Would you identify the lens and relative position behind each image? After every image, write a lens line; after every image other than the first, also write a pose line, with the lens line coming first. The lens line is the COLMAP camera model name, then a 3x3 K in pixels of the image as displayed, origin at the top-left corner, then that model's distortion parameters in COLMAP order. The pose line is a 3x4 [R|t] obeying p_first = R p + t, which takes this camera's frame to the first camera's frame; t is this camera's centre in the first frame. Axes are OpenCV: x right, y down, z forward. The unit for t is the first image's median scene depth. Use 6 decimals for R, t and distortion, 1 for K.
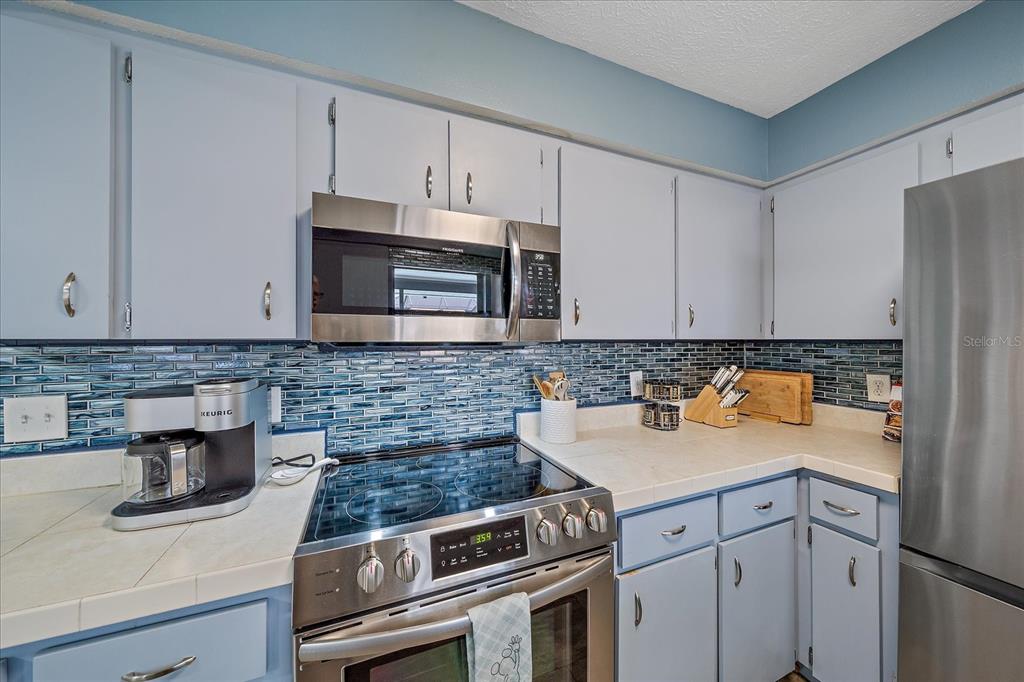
lens RADIAL K [[359.4, 0, 512.0], [0, 359.4, 341.0], [0, 0, 1]] dist [-0.000566, -0.000014]
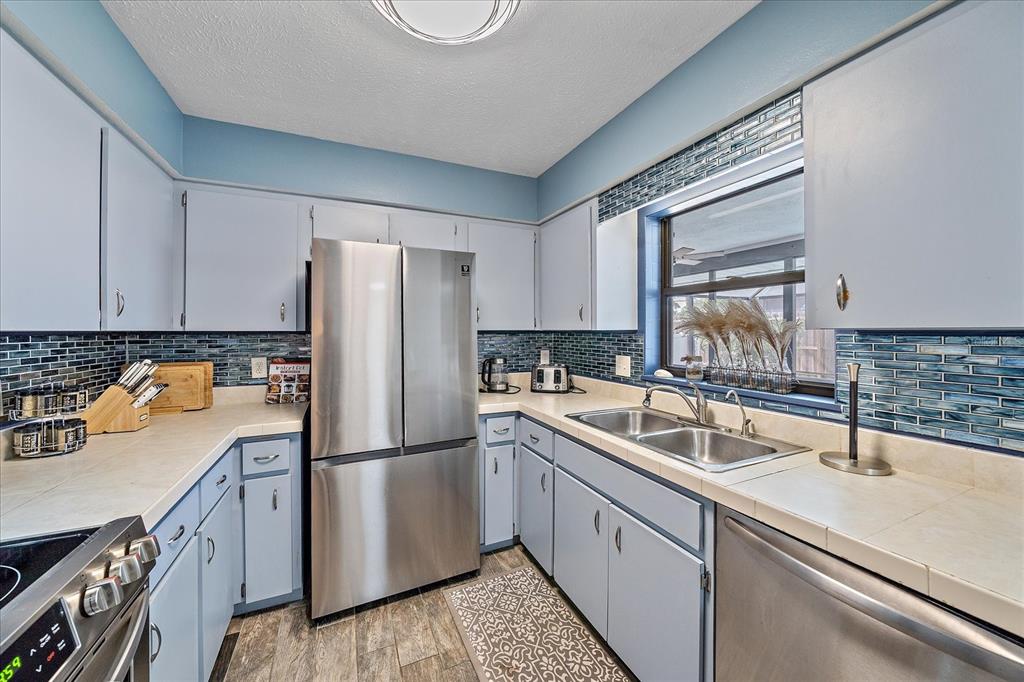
lens RADIAL K [[359.4, 0, 512.0], [0, 359.4, 341.0], [0, 0, 1]] dist [-0.000566, -0.000014]
pose [[-0.030899, -0.027323, 0.999149, -0.323027], [0.003142, 0.999619, 0.027433, -0.001511], [-0.999518, 0.003987, -0.030802, 0.095087]]
